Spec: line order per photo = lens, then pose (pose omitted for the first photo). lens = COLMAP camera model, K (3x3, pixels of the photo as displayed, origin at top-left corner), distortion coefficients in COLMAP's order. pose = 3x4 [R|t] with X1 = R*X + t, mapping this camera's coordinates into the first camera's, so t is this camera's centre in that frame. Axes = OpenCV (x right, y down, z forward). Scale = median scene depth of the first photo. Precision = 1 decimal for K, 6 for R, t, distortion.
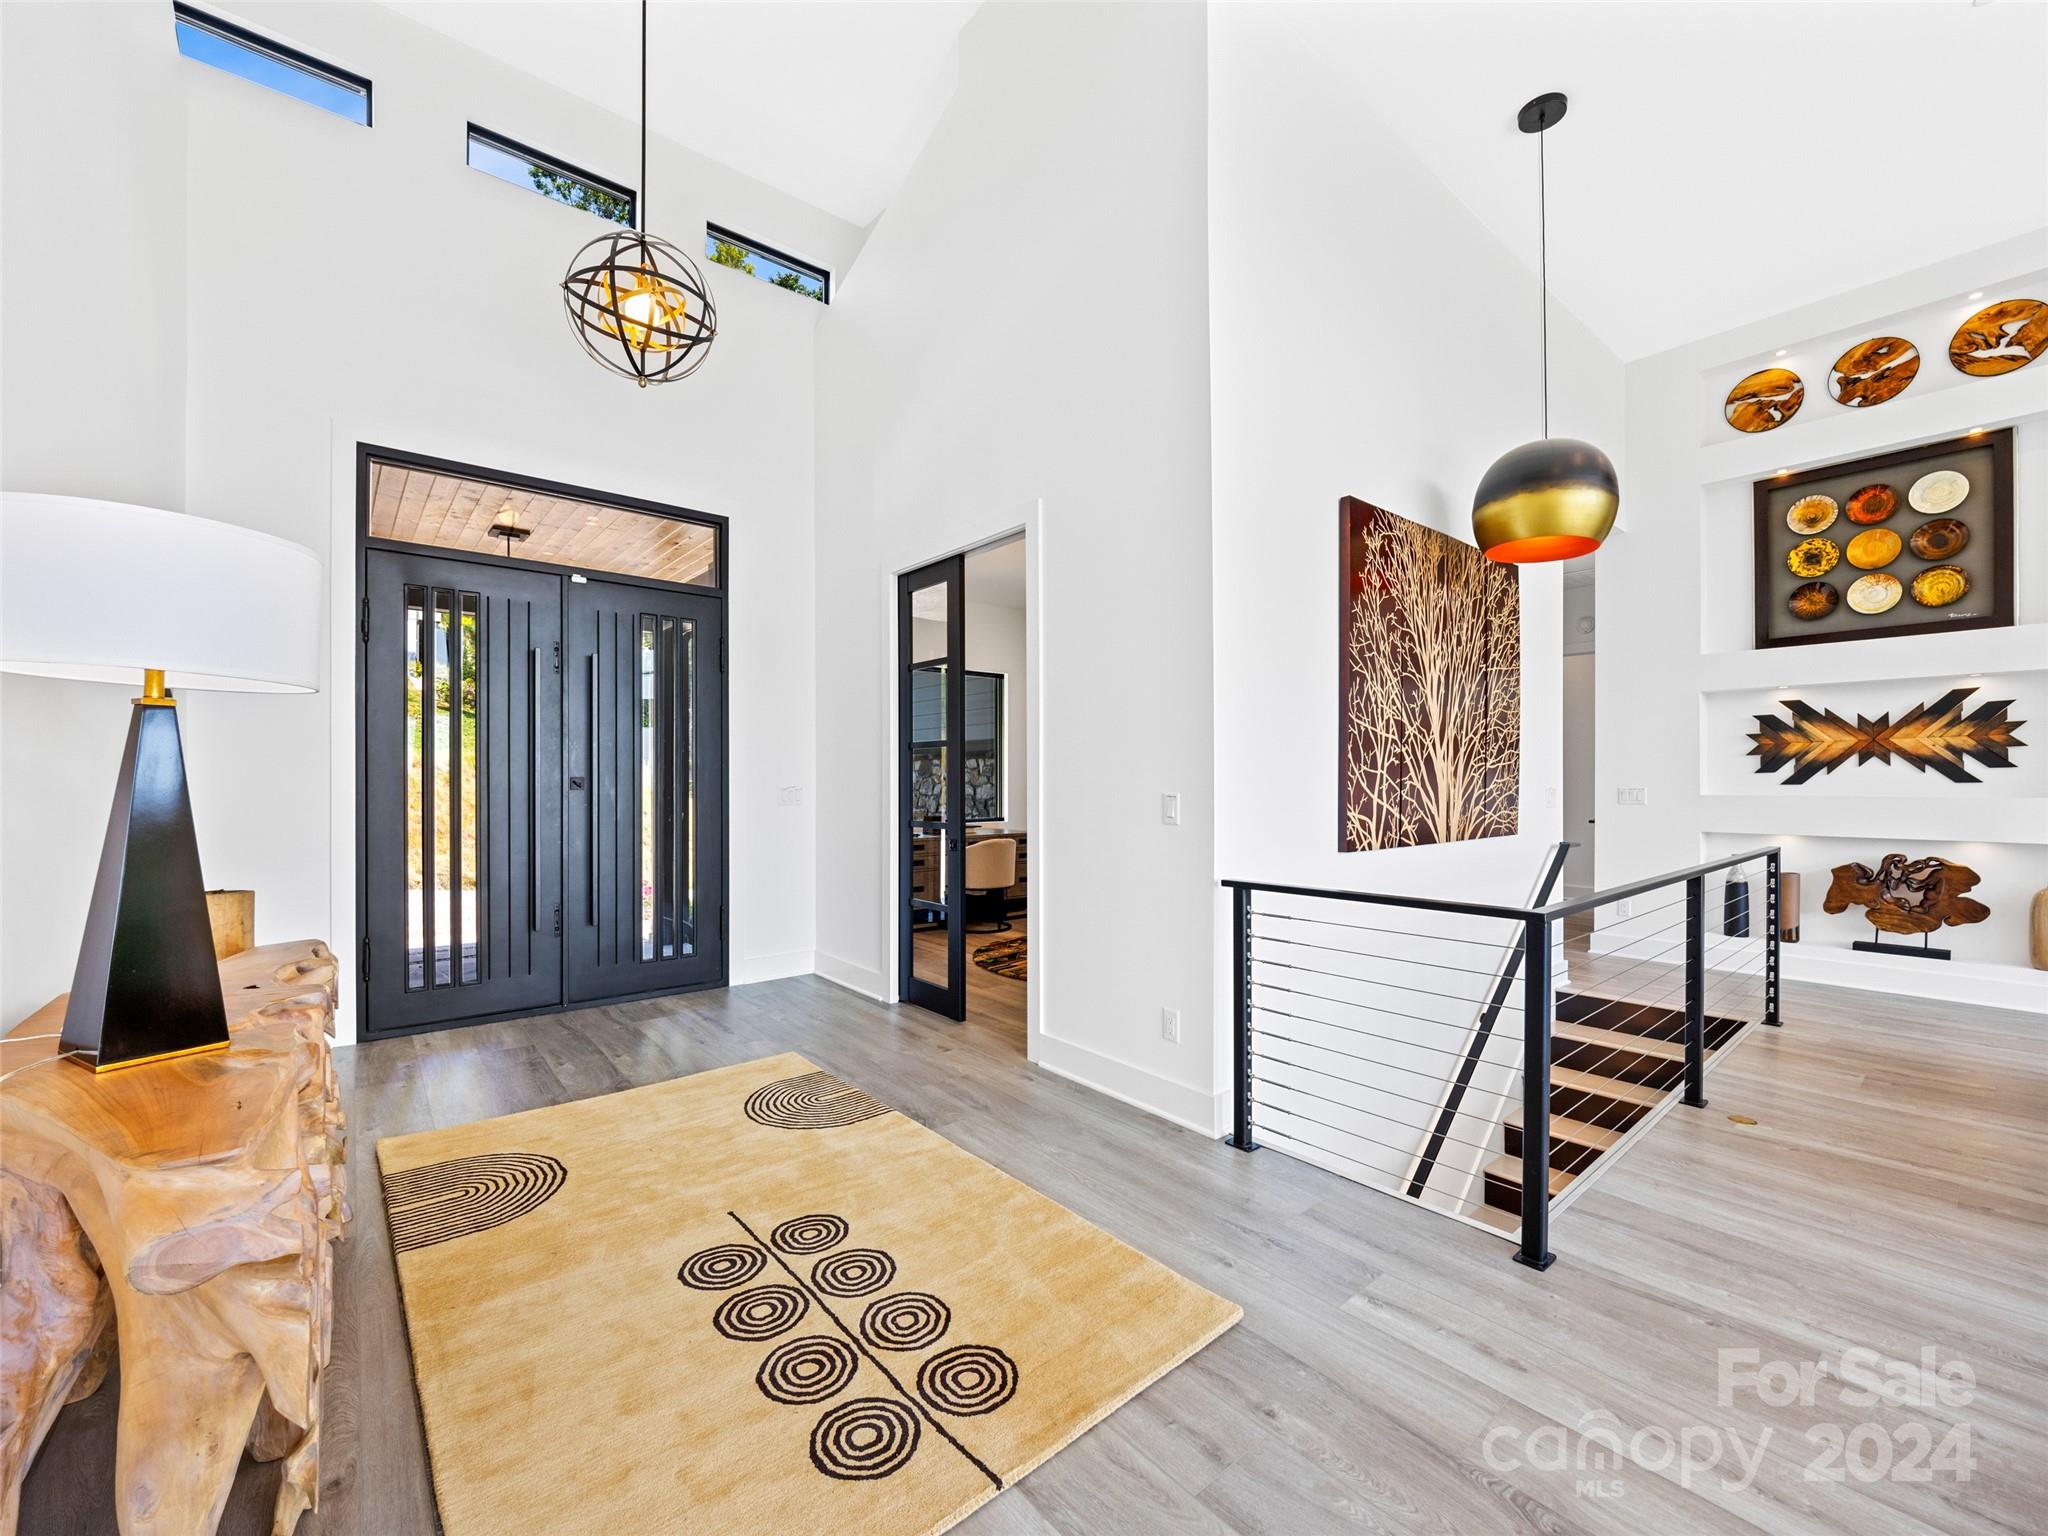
lens RADIAL K [[800.6, 0, 1008.9], [0, 800.6, 786.9], [0, 0, 1]] dist [-0.004233, -0.000710]
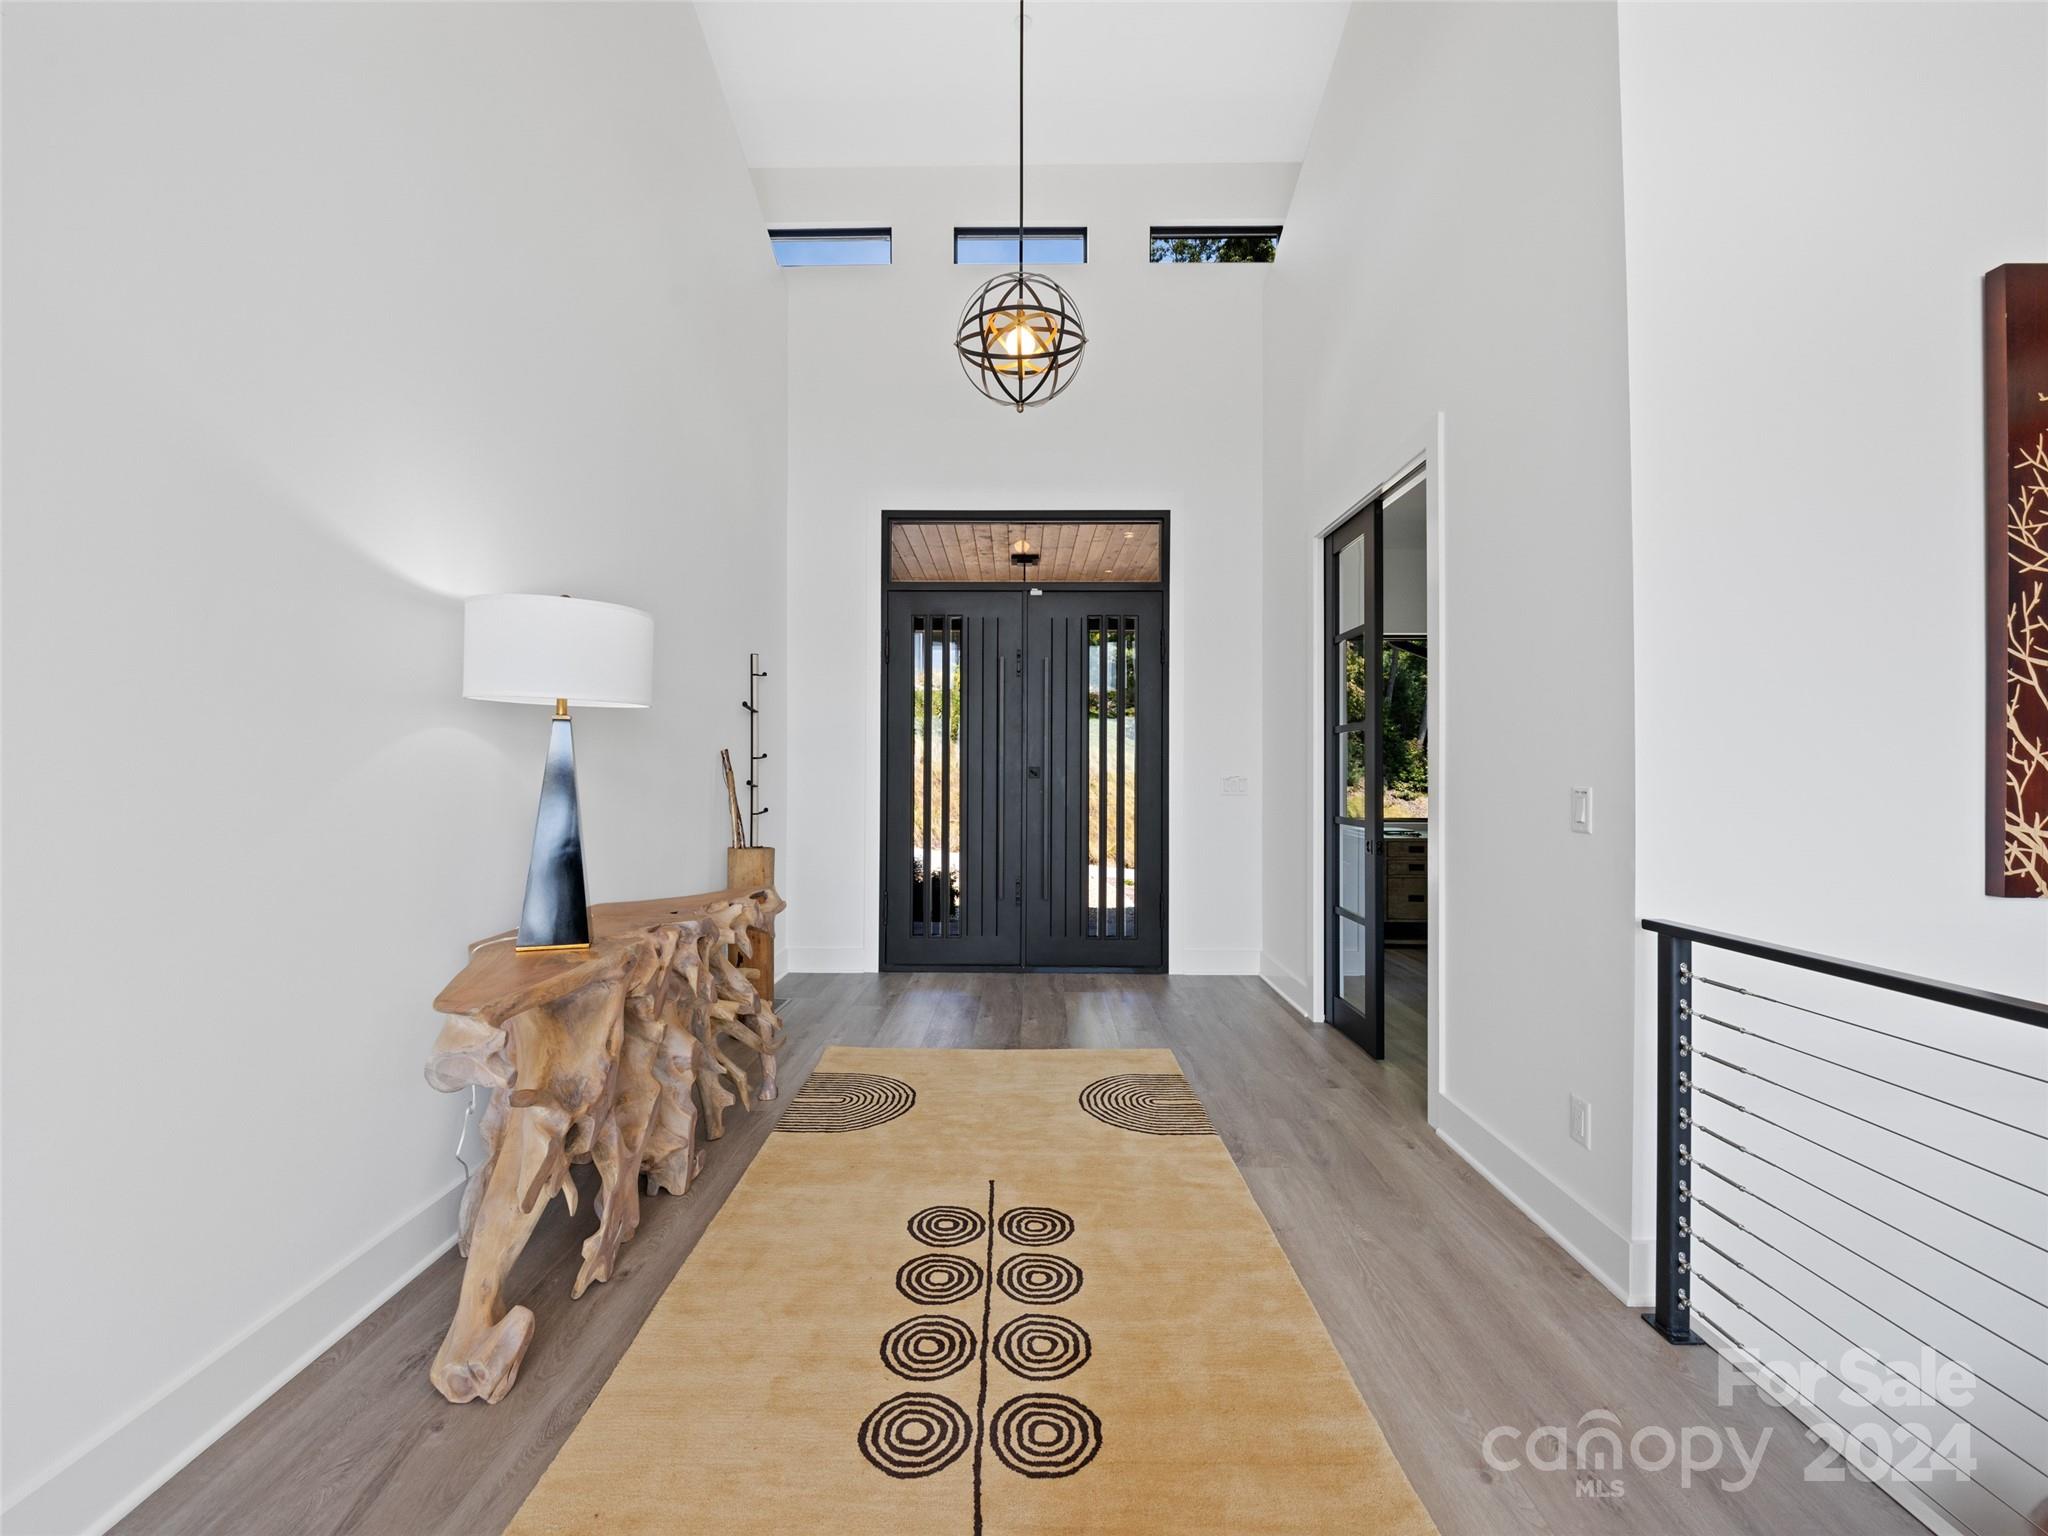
lens RADIAL K [[824.2, 0, 1043.4], [0, 824.2, 769.5], [0, 0, 1]] dist [-0.001786, -0.000559]
pose [[0.780198, -0.001169, -0.625531, 0.273717], [-0.004807, 0.999958, -0.007865, -0.000280], [0.625514, 0.009143, 0.780160, 0.138459]]
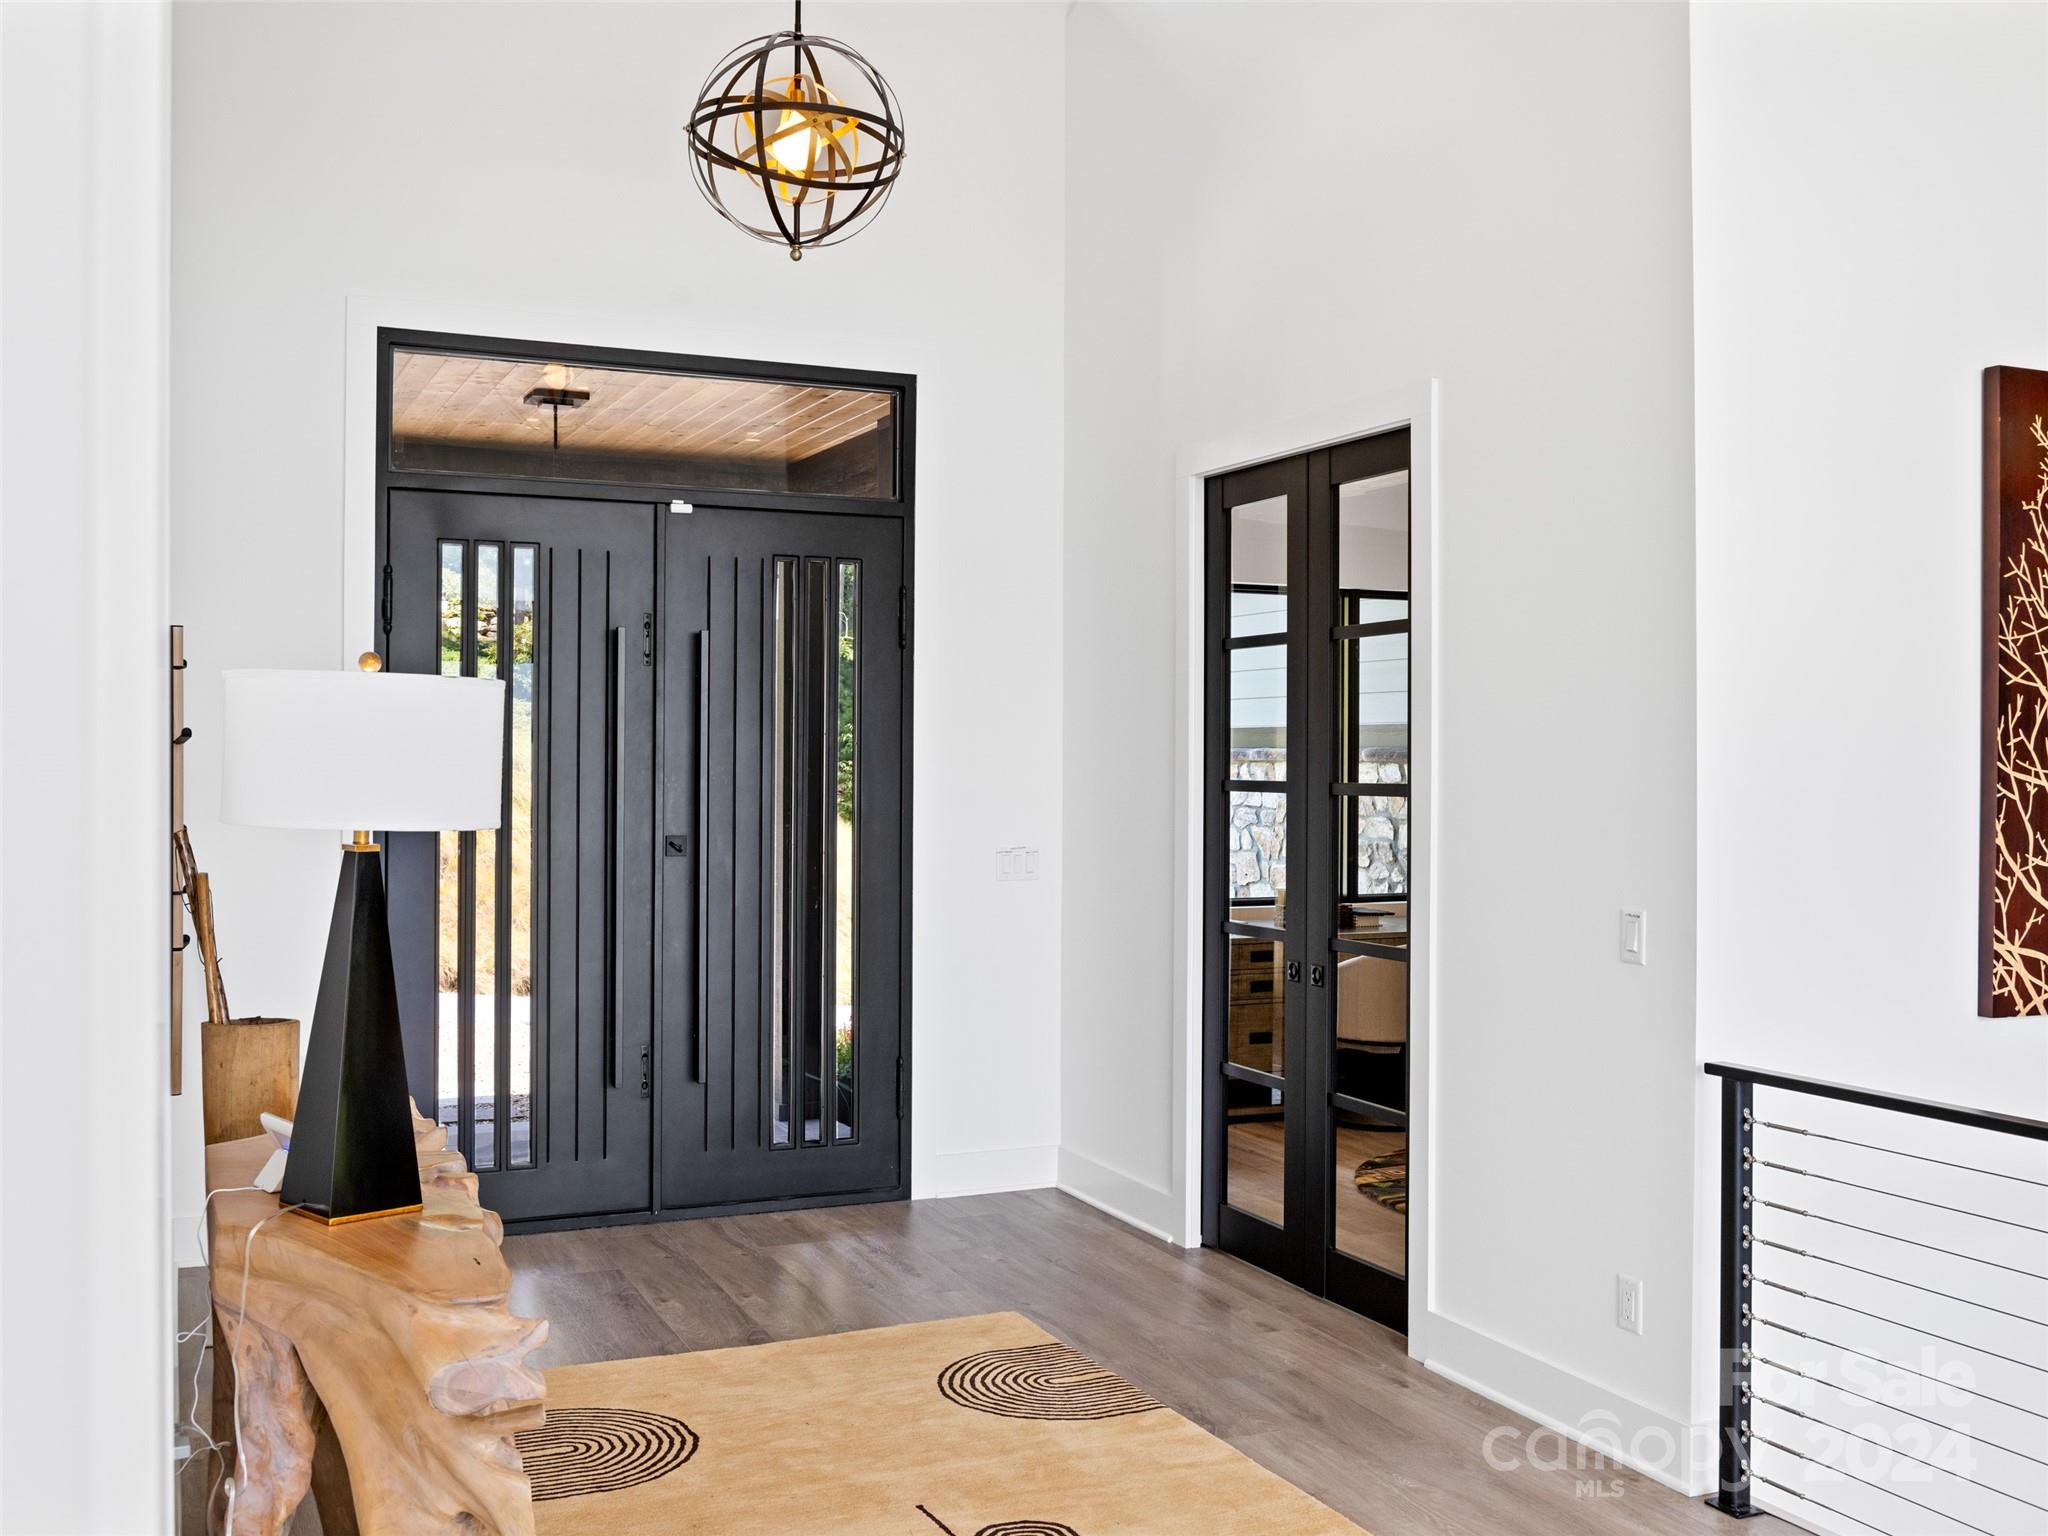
lens RADIAL K [[1890.2, 0, 1073.5], [0, 1890.2, 766.9], [0, 0, 1]] dist [-0.000491, 0.008829]
pose [[0.969902, 0.006563, -0.243407, 0.135510], [-0.007418, 0.999969, -0.002599, -0.086699], [0.243382, 0.004326, 0.969921, -0.429982]]
